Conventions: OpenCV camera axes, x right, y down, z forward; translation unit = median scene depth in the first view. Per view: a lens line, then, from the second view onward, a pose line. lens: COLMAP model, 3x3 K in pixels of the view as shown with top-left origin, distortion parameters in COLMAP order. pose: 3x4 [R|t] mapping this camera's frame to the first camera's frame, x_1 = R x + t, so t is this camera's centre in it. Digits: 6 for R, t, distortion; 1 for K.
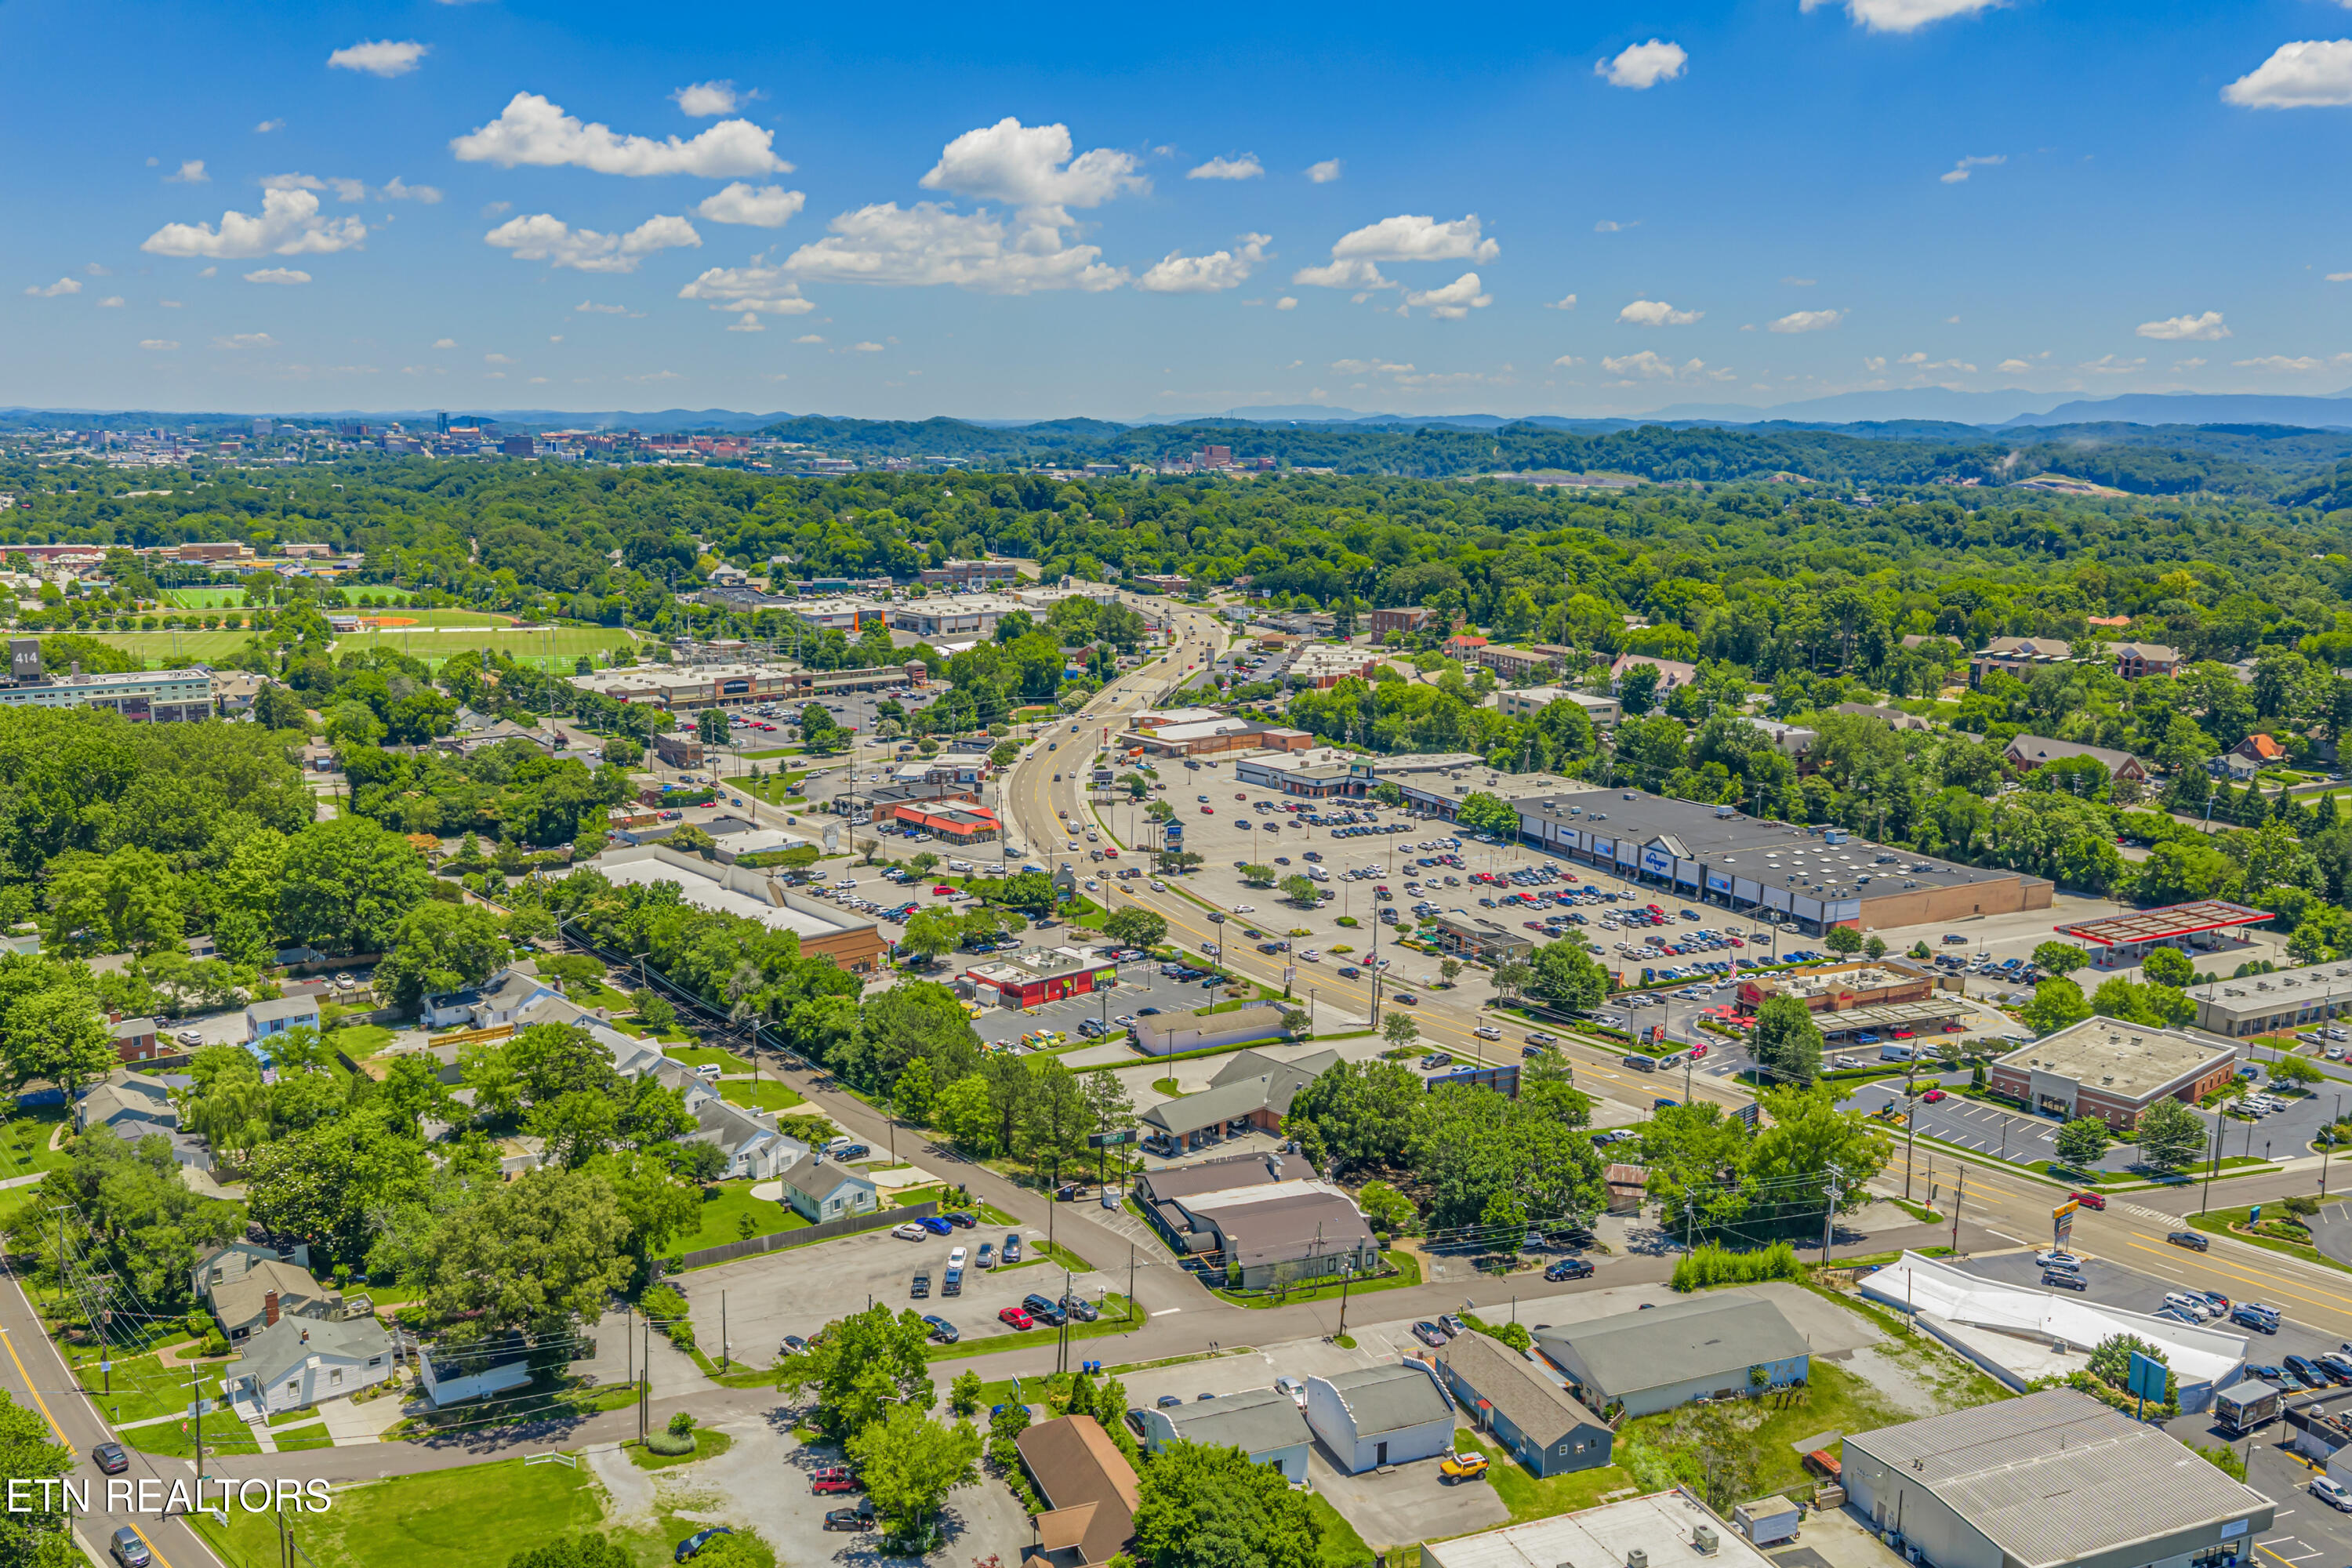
lens RADIAL K [[1930.8, 0, 1176.0], [0, 1930.8, 784.0], [0, 0, 1]] dist [0.007755, -0.023197]
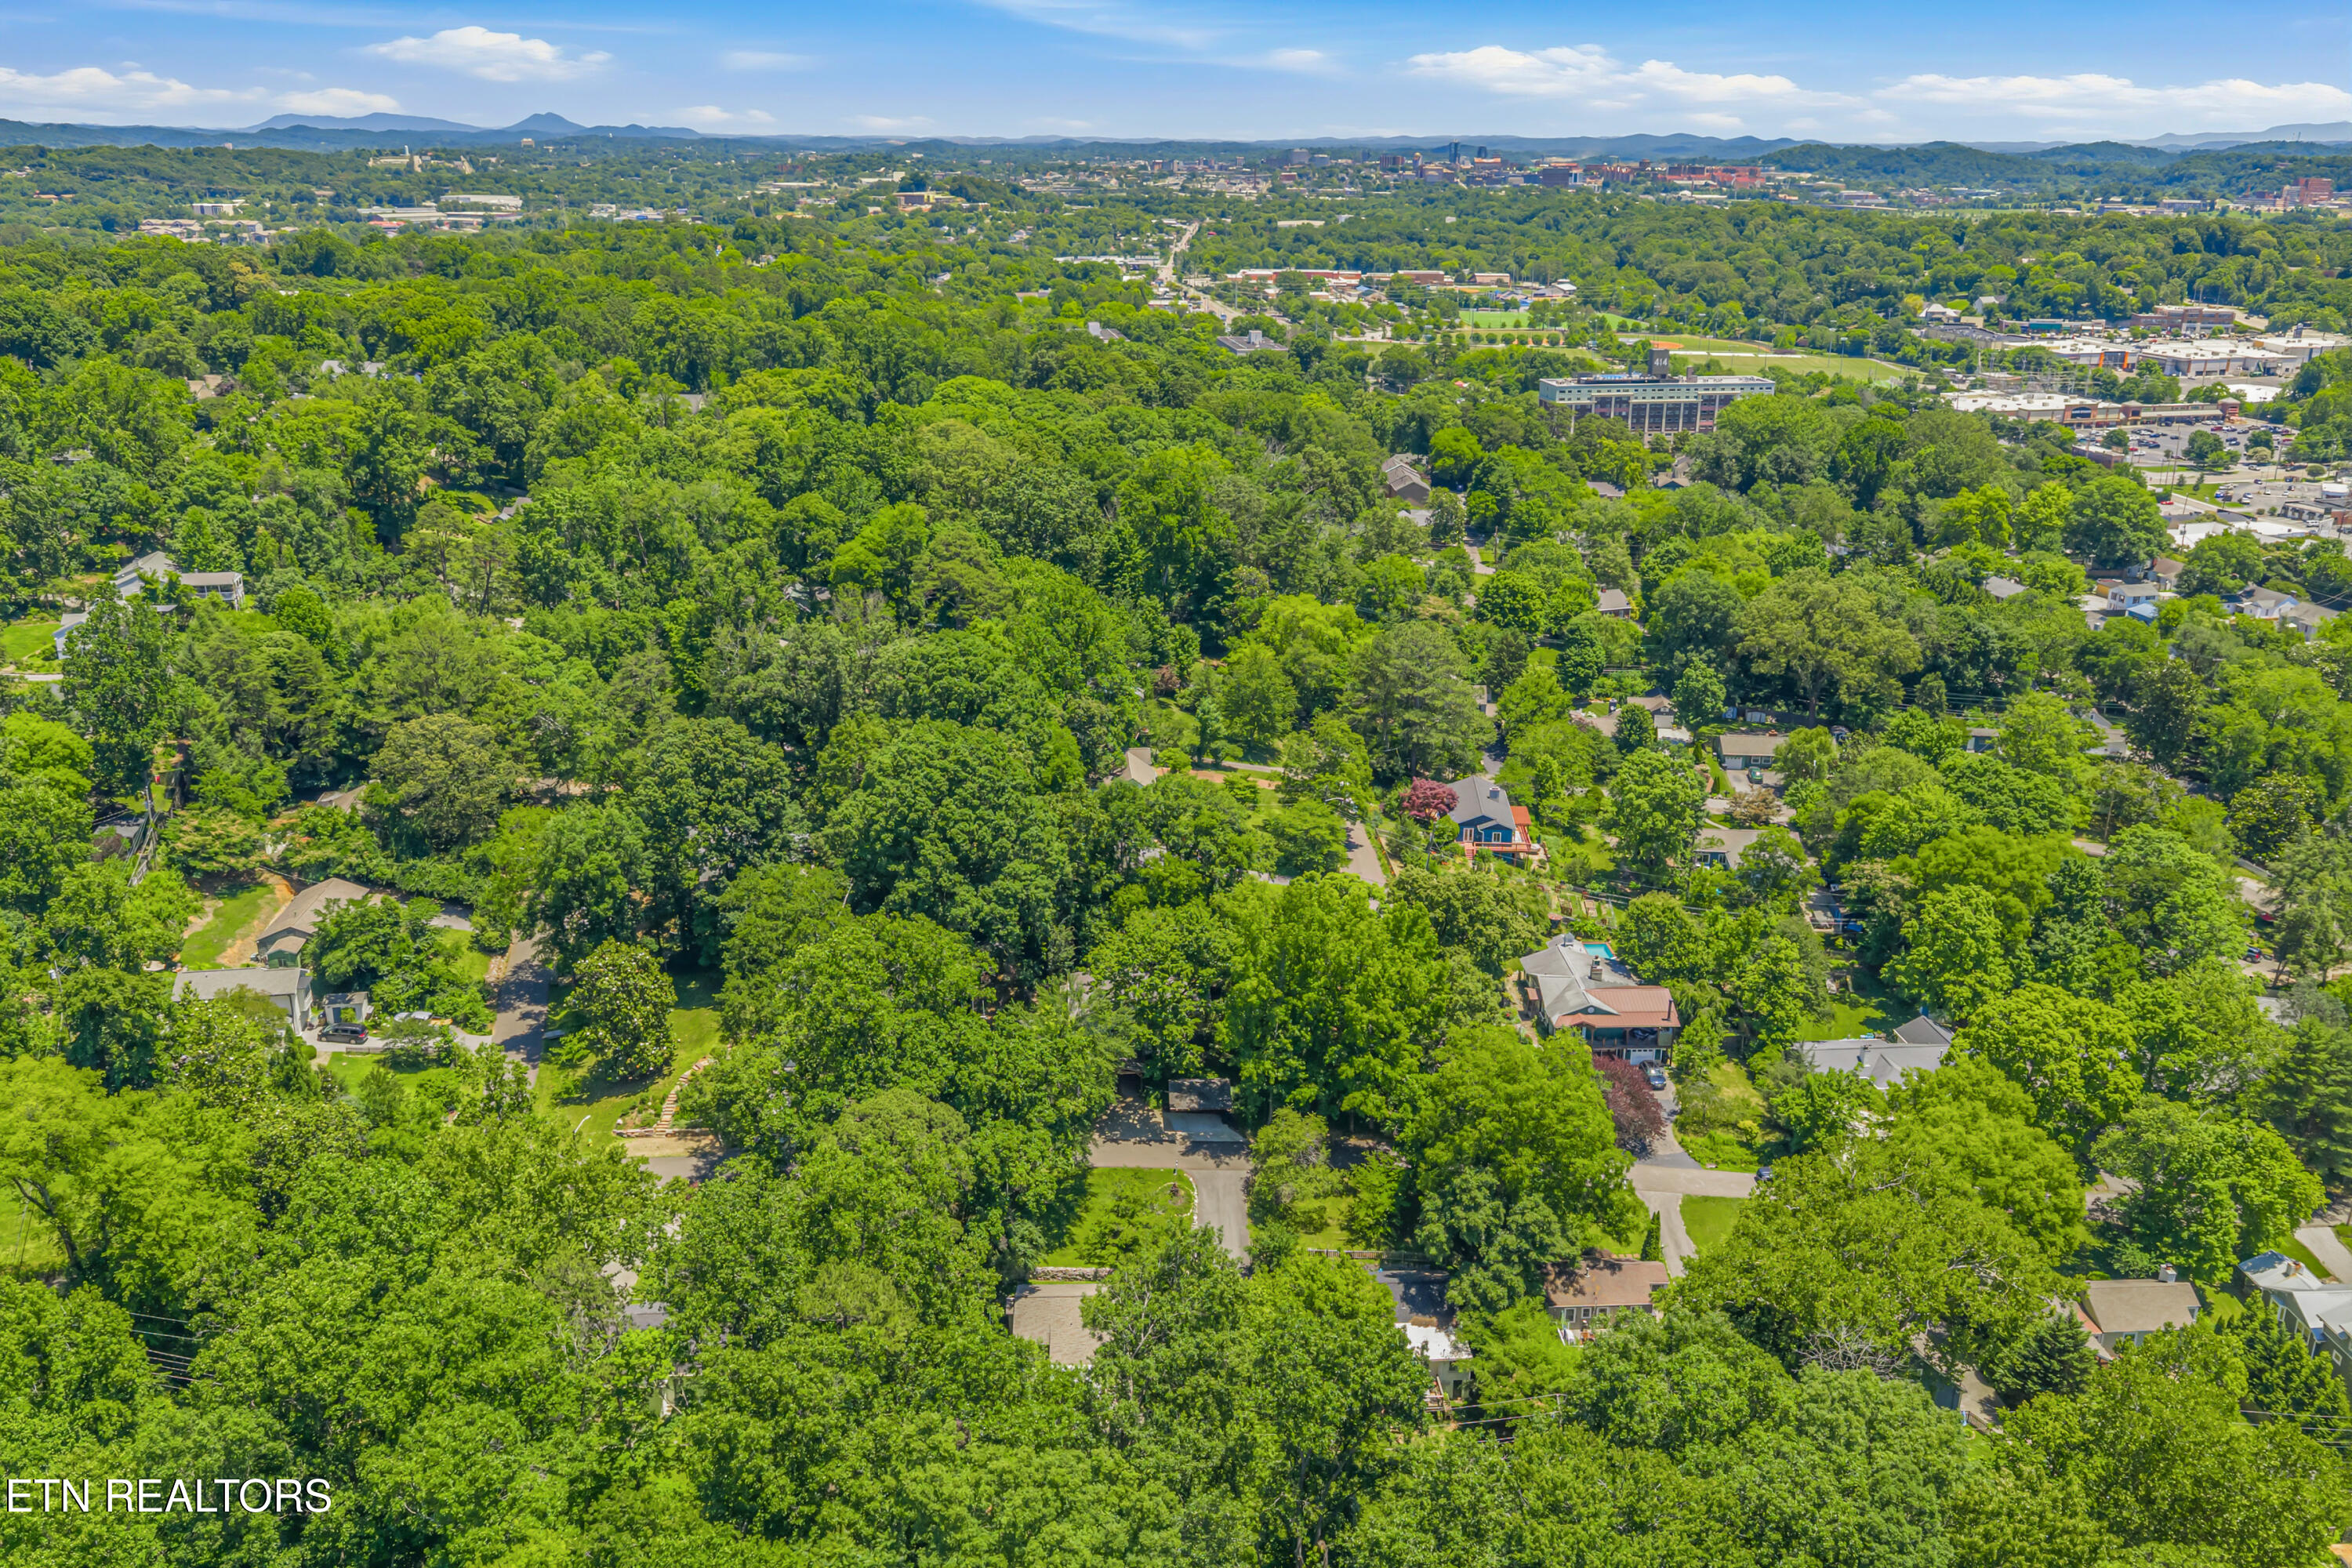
lens RADIAL K [[1930.8, 0, 1176.0], [0, 1930.8, 784.0], [0, 0, 1]] dist [0.007755, -0.023197]
pose [[0.895703, 0.134635, -0.423780, -0.126002], [-0.076758, 0.985568, 0.150880, 0.024739], [0.437978, -0.102615, 0.893110, -0.210098]]
